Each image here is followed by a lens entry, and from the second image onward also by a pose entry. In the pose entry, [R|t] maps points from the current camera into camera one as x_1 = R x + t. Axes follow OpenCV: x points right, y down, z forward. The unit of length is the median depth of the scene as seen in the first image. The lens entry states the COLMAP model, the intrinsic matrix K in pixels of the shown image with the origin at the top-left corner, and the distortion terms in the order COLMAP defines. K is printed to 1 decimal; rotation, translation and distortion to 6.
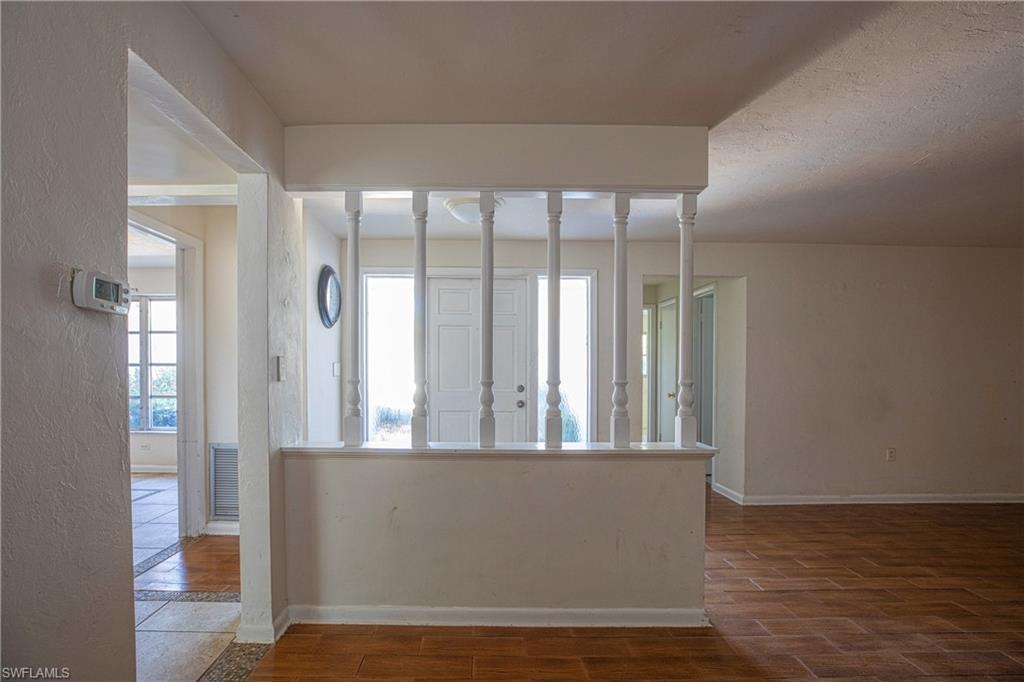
lens RADIAL K [[463.1, 0, 512.0], [0, 463.1, 341.0], [0, 0, 1]] dist [-0.026080, 0.000068]
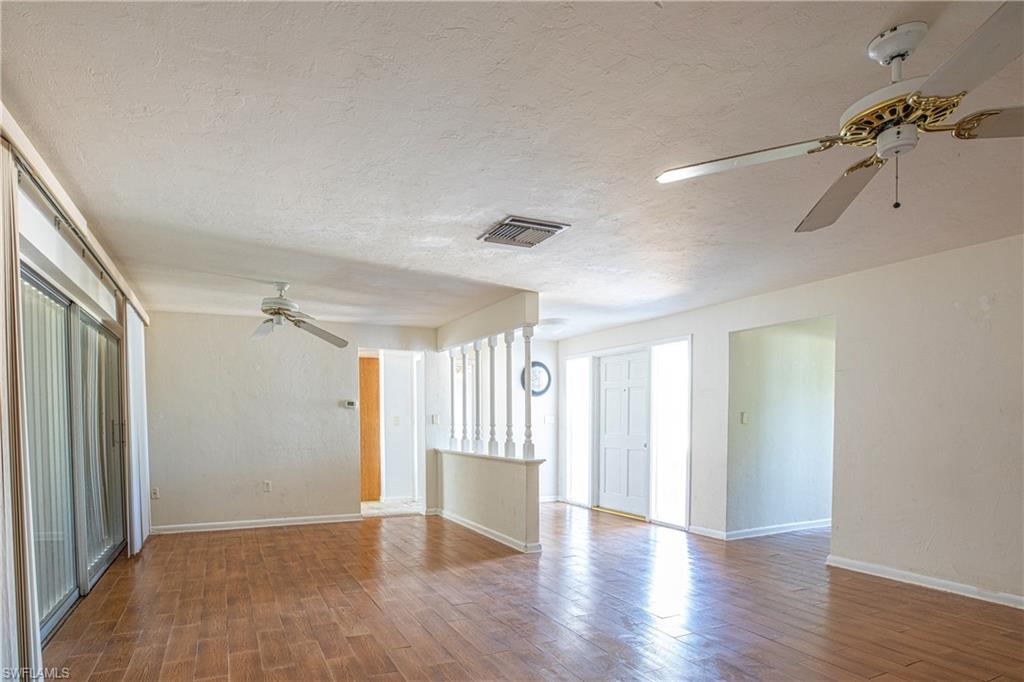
lens RADIAL K [[463.1, 0, 512.0], [0, 463.1, 341.0], [0, 0, 1]] dist [-0.026080, 0.000068]
pose [[0.523807, -0.148313, -0.838826, 1.832706], [0.054544, 0.988545, -0.140725, 0.011987], [0.850089, 0.027959, 0.525896, -0.058556]]
